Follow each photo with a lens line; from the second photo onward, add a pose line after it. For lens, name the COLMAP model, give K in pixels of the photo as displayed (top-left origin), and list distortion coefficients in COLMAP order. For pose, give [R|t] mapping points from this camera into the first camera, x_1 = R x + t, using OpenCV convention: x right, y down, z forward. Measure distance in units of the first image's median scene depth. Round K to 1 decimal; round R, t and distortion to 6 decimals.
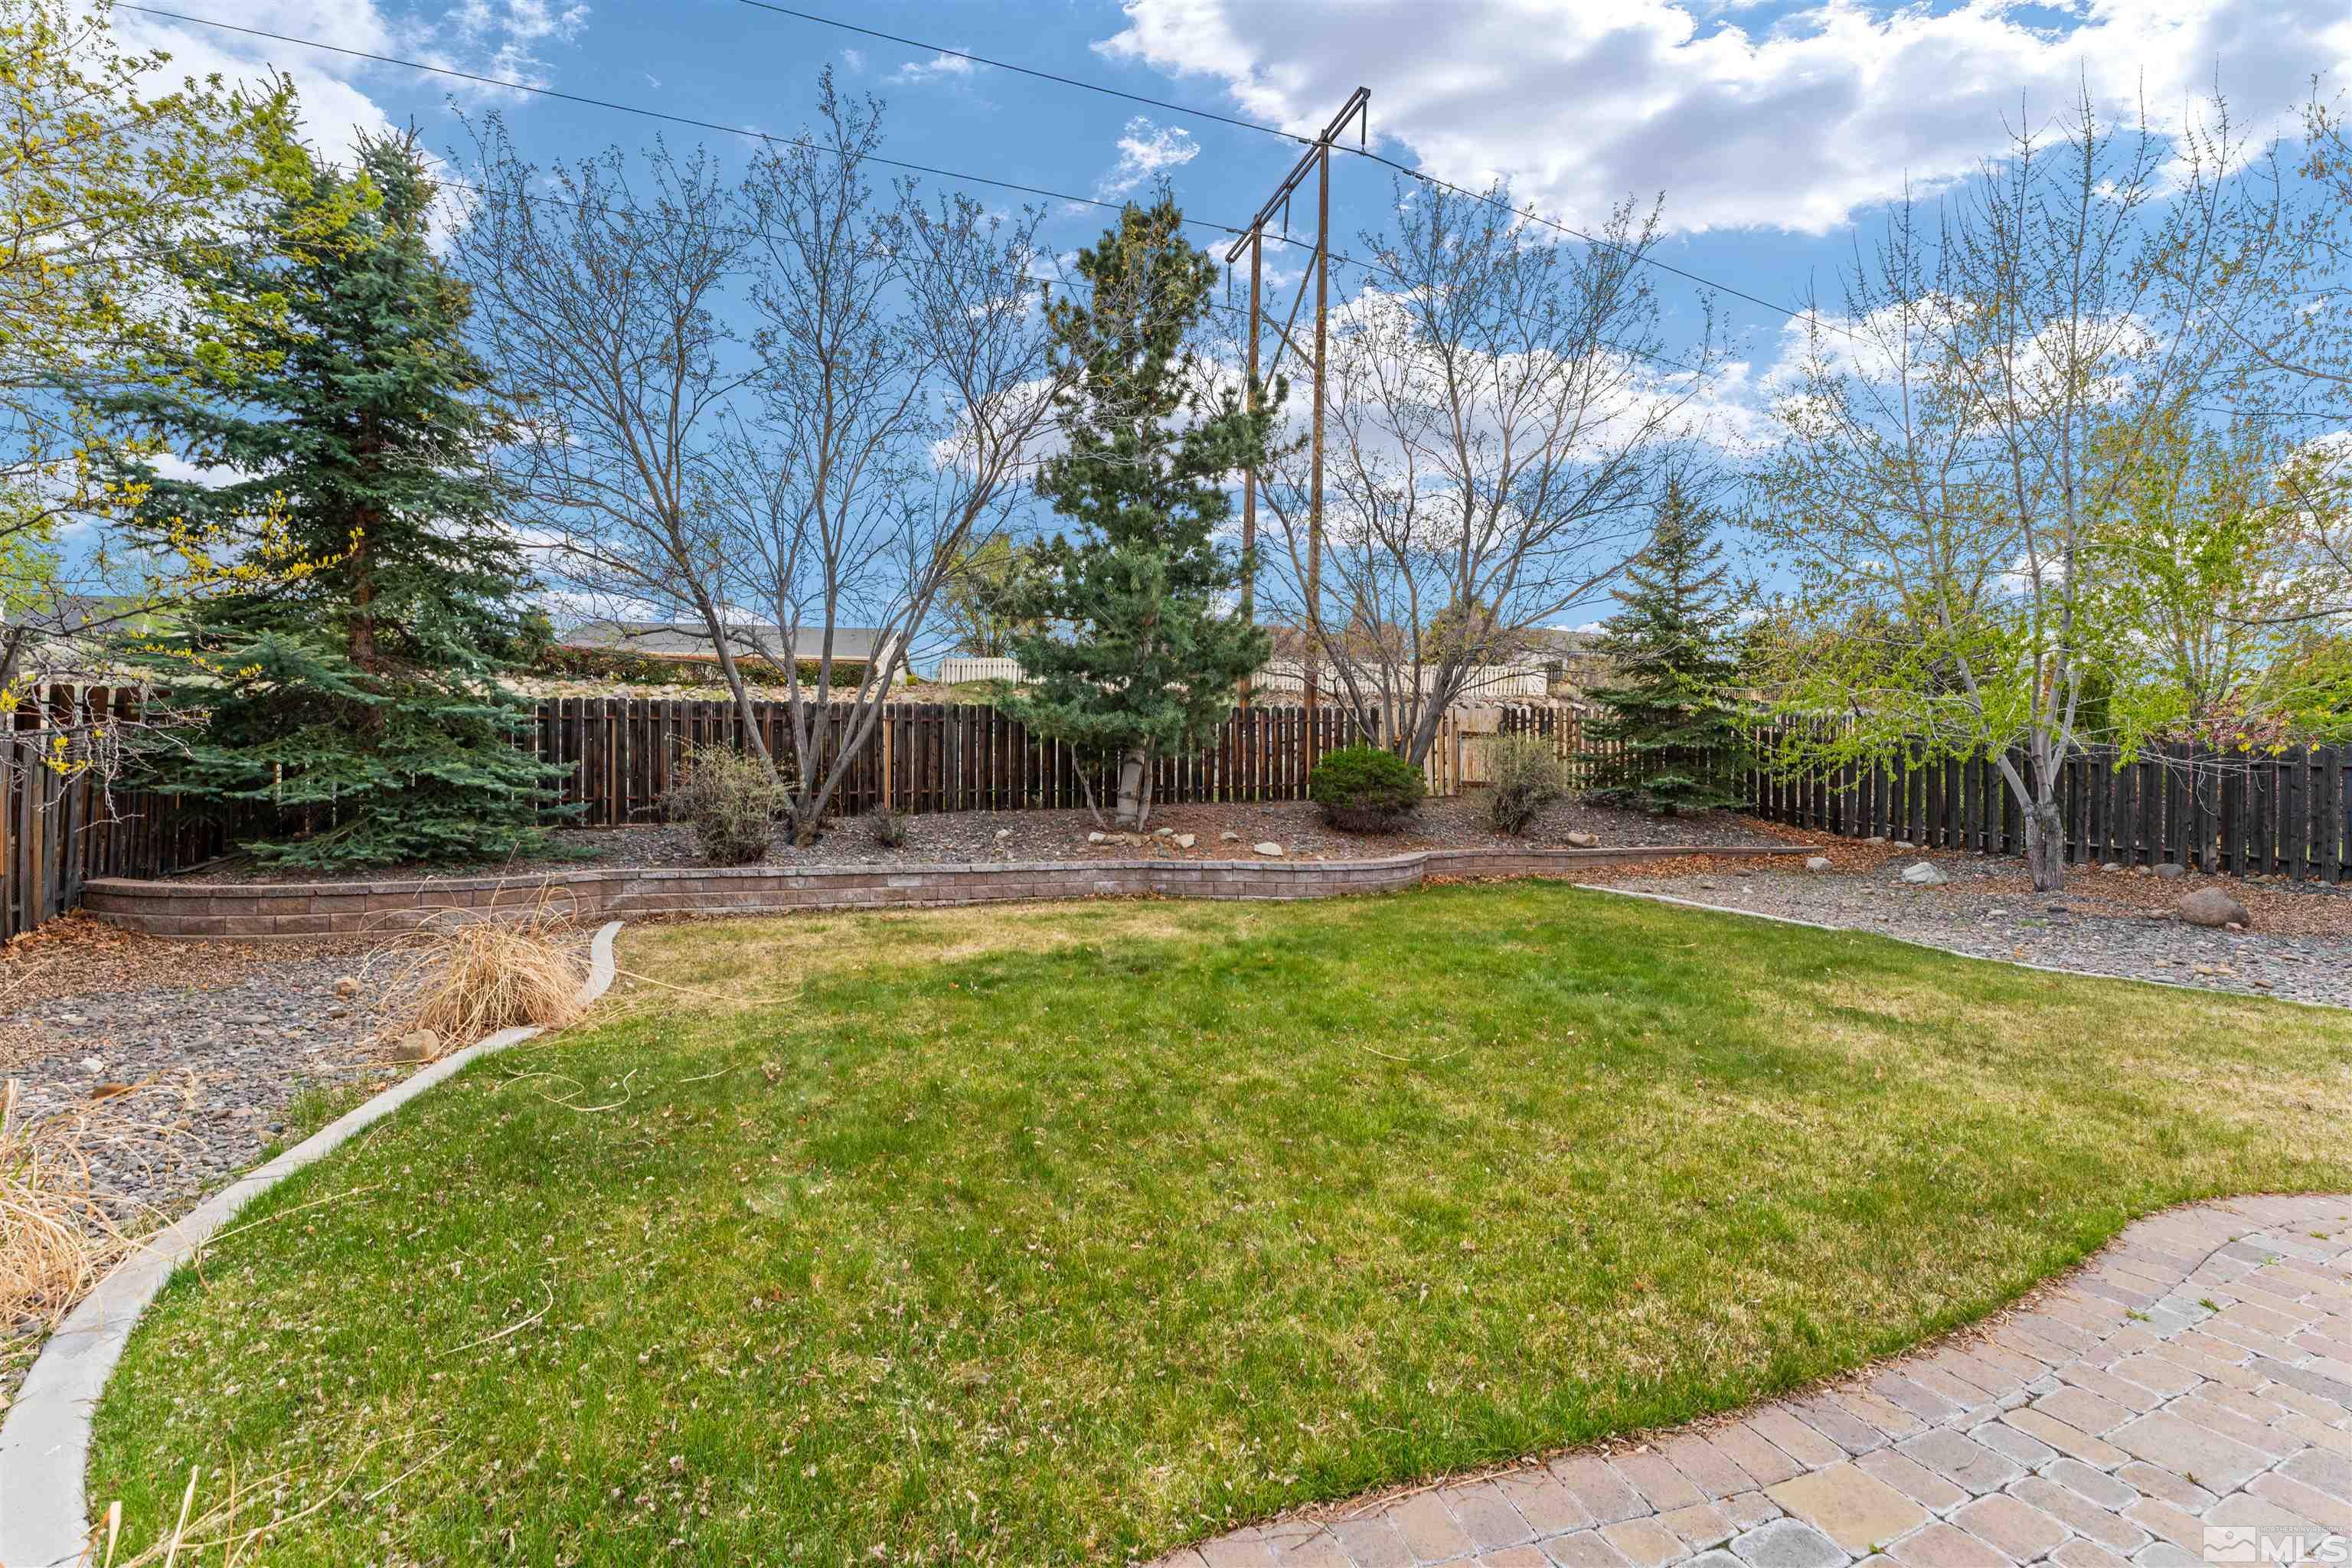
lens RADIAL K [[948.7, 0, 1173.9], [0, 948.7, 799.2], [0, 0, 1]] dist [-0.000234, -0.000005]
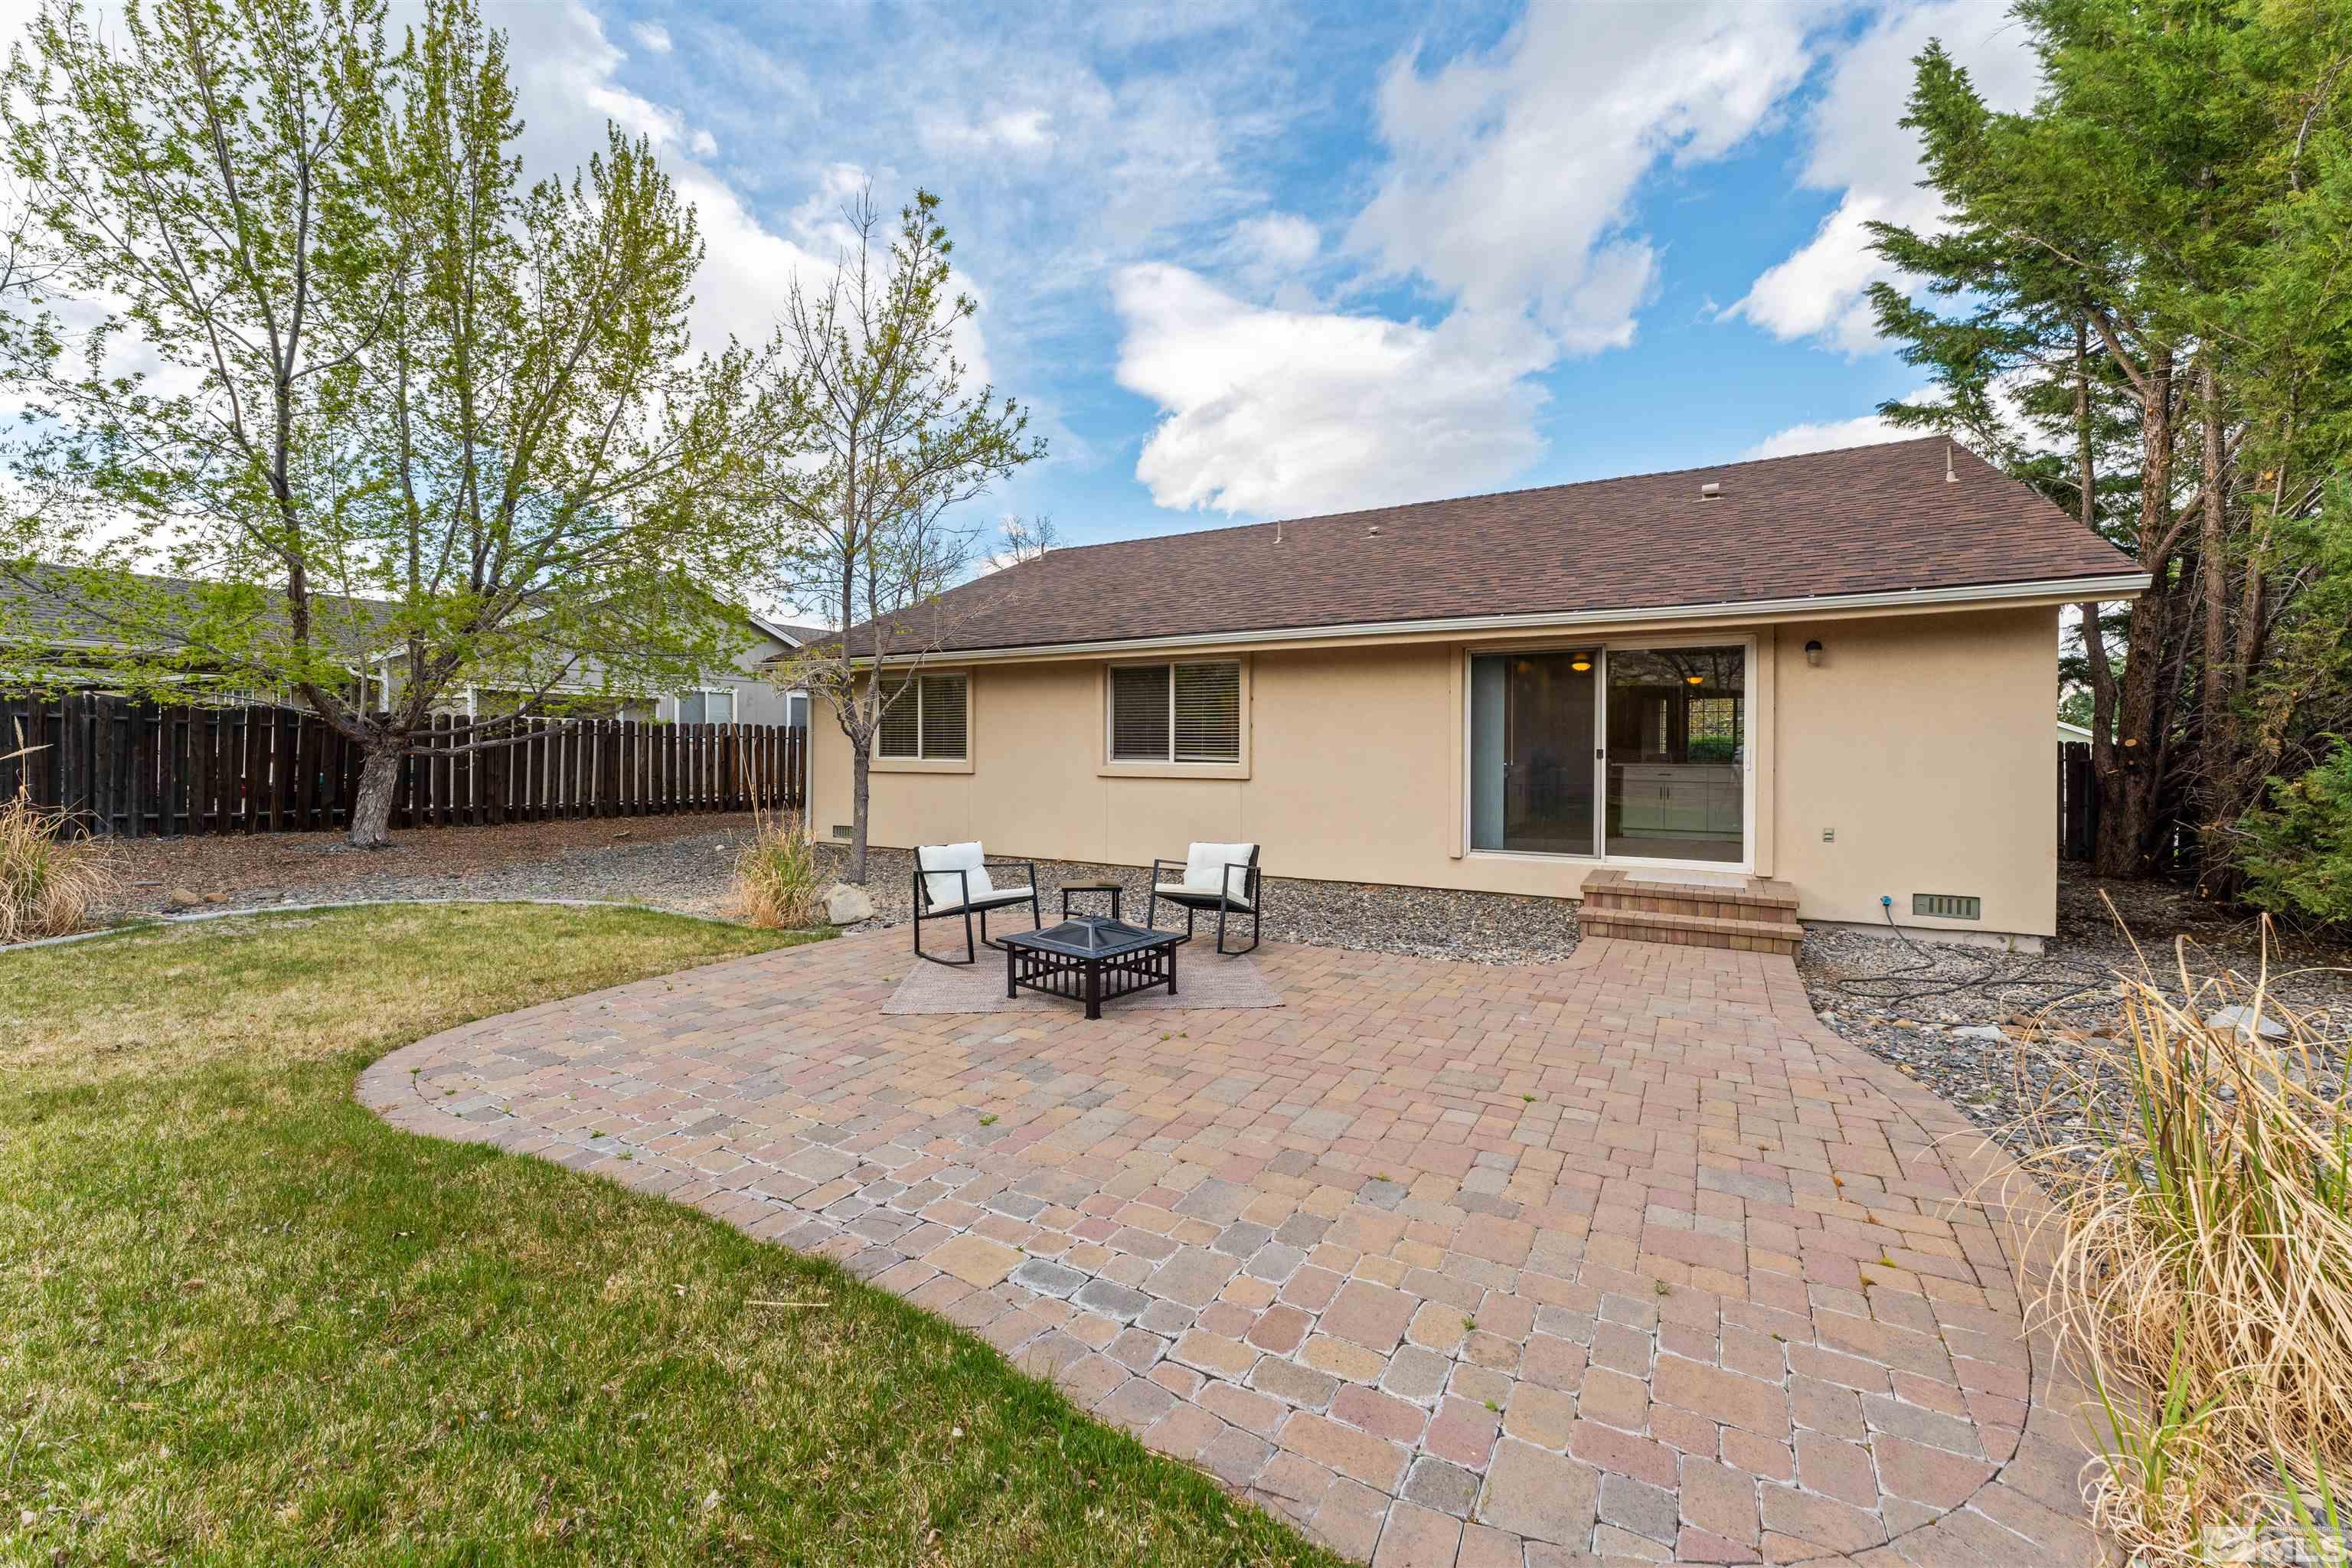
lens RADIAL K [[946.9, 0, 1175.4], [0, 946.9, 767.0], [0, 0, 1]] dist [0.000723, 0.000033]
pose [[-0.597781, -0.024851, 0.801275, -0.078720], [-0.010135, 0.999674, 0.023443, -0.000340], [-0.801596, 0.005893, -0.597837, 0.230016]]
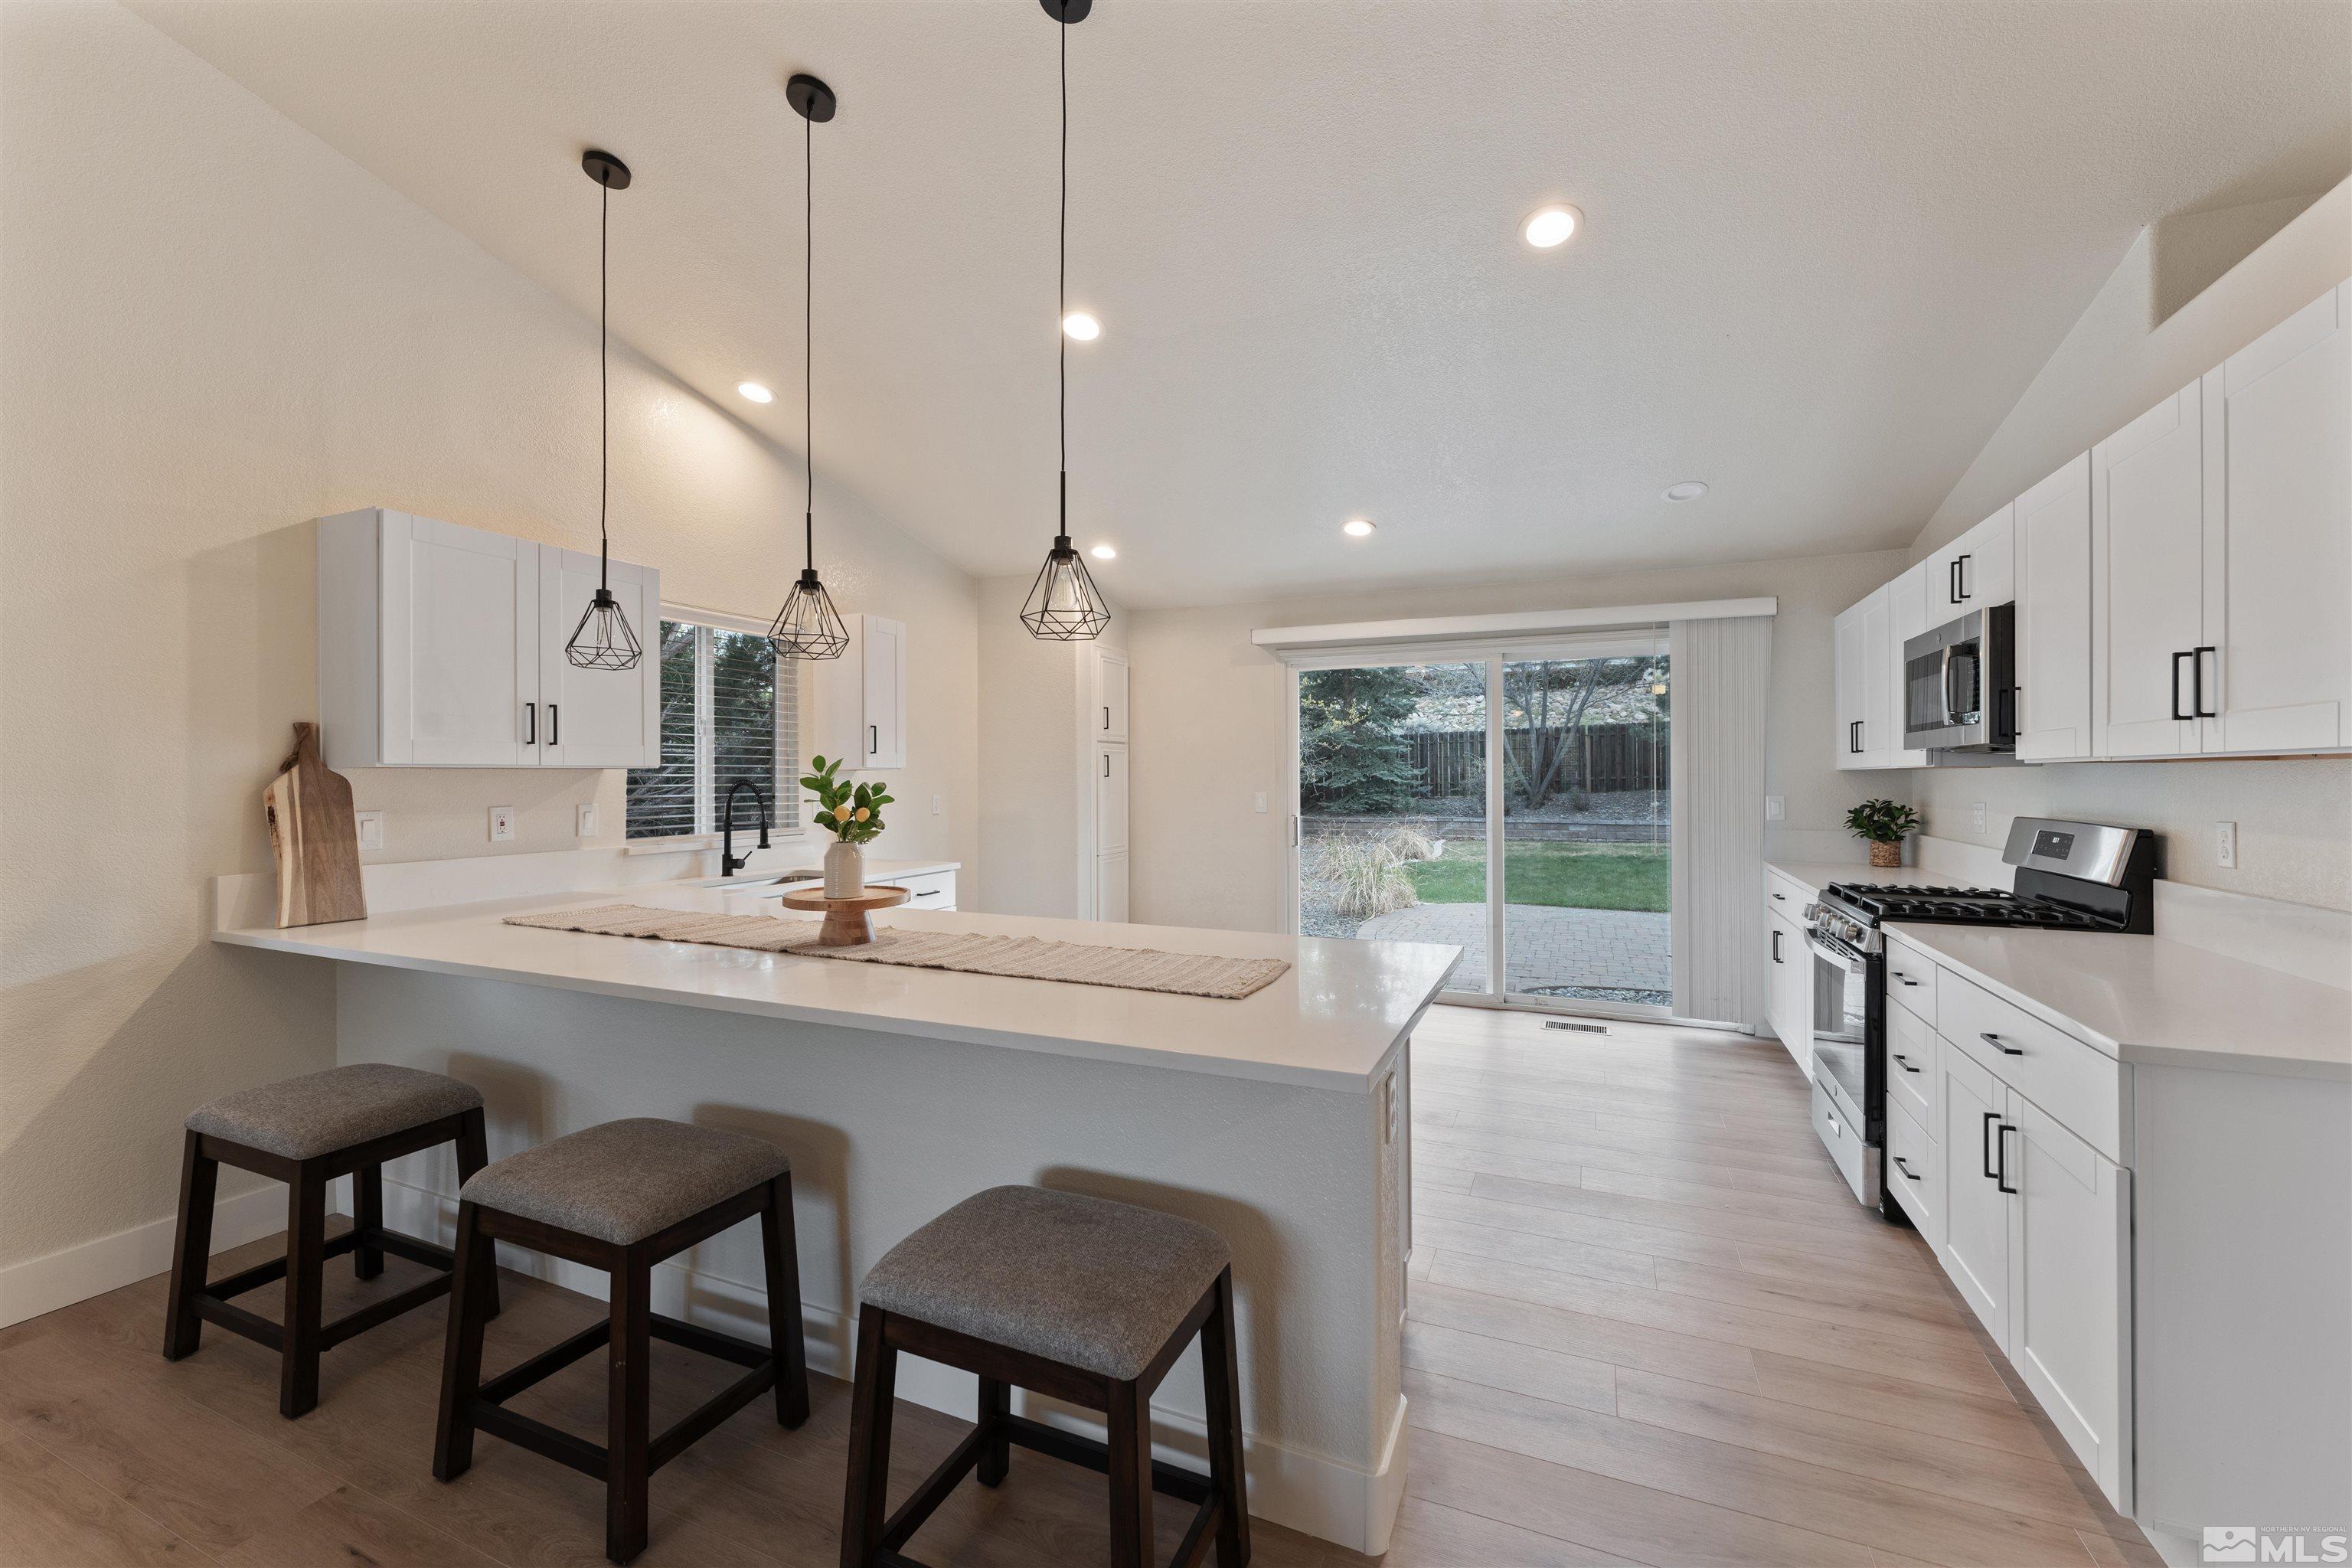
lens RADIAL K [[946.9, 0, 1175.4], [0, 946.9, 767.0], [0, 0, 1]] dist [0.000723, 0.000033]
pose [[0.687010, -0.012892, -0.726533, 0.452737], [0.009014, 0.999917, -0.009220, -0.021126], [0.726592, -0.000215, 0.687069, -0.745224]]
